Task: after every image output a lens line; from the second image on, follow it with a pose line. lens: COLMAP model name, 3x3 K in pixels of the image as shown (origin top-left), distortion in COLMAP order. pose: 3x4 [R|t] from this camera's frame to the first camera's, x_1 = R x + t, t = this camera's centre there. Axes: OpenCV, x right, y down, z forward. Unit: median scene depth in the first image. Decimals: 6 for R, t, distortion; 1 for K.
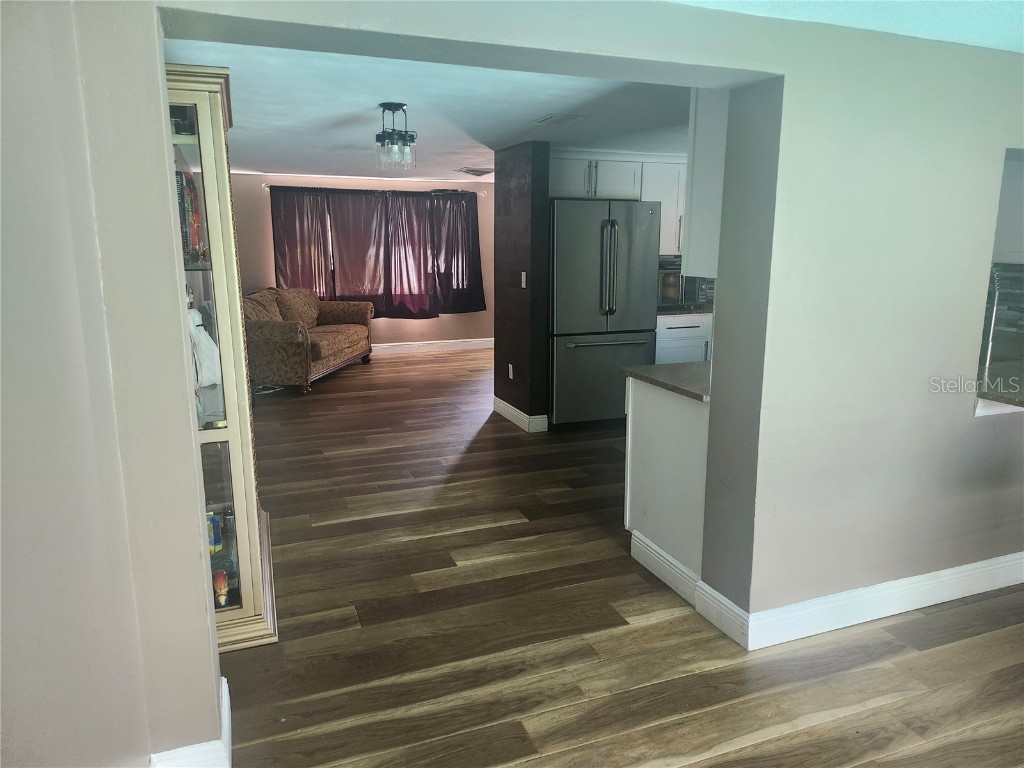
lens RADIAL K [[710.1, 0, 515.2], [0, 710.1, 376.6], [0, 0, 1]] dist [0.084608, -0.090519]
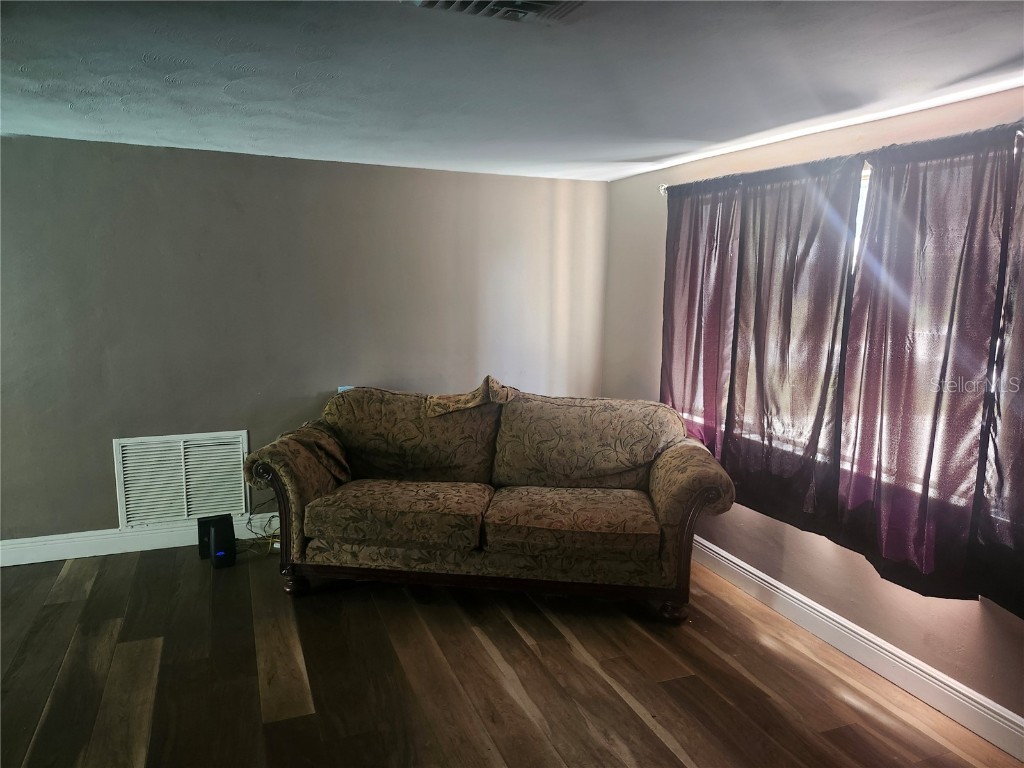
lens RADIAL K [[710.1, 0, 511.5], [0, 710.1, 390.4], [0, 0, 1]] dist [0.084608, -0.090519]
pose [[0.003281, 0.155047, -0.987902, 0.274884], [-0.213852, 0.965161, 0.150768, -0.327953], [0.976861, 0.210770, 0.036324, 1.621938]]
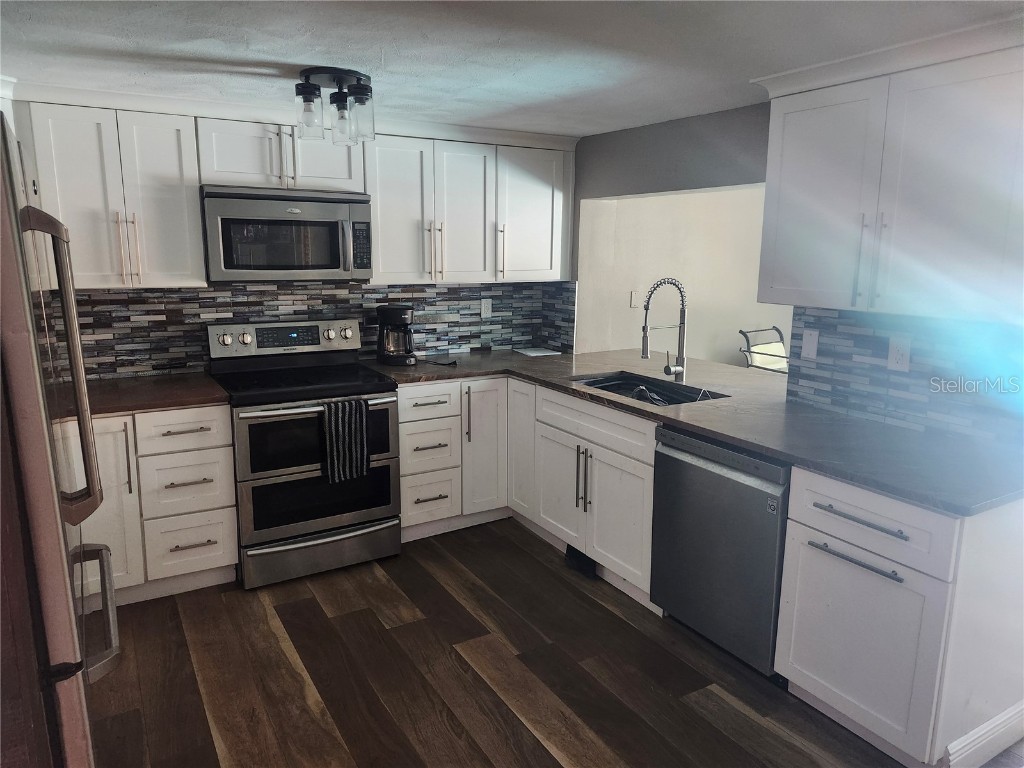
lens RADIAL K [[710.1, 0, 512.5], [0, 710.1, 379.6], [0, 0, 1]] dist [0.084608, -0.090519]
pose [[-0.158791, -0.191702, 0.968522, -0.227941], [0.181729, 0.958533, 0.219519, -0.213194], [-0.970443, 0.210866, -0.117369, 1.005076]]
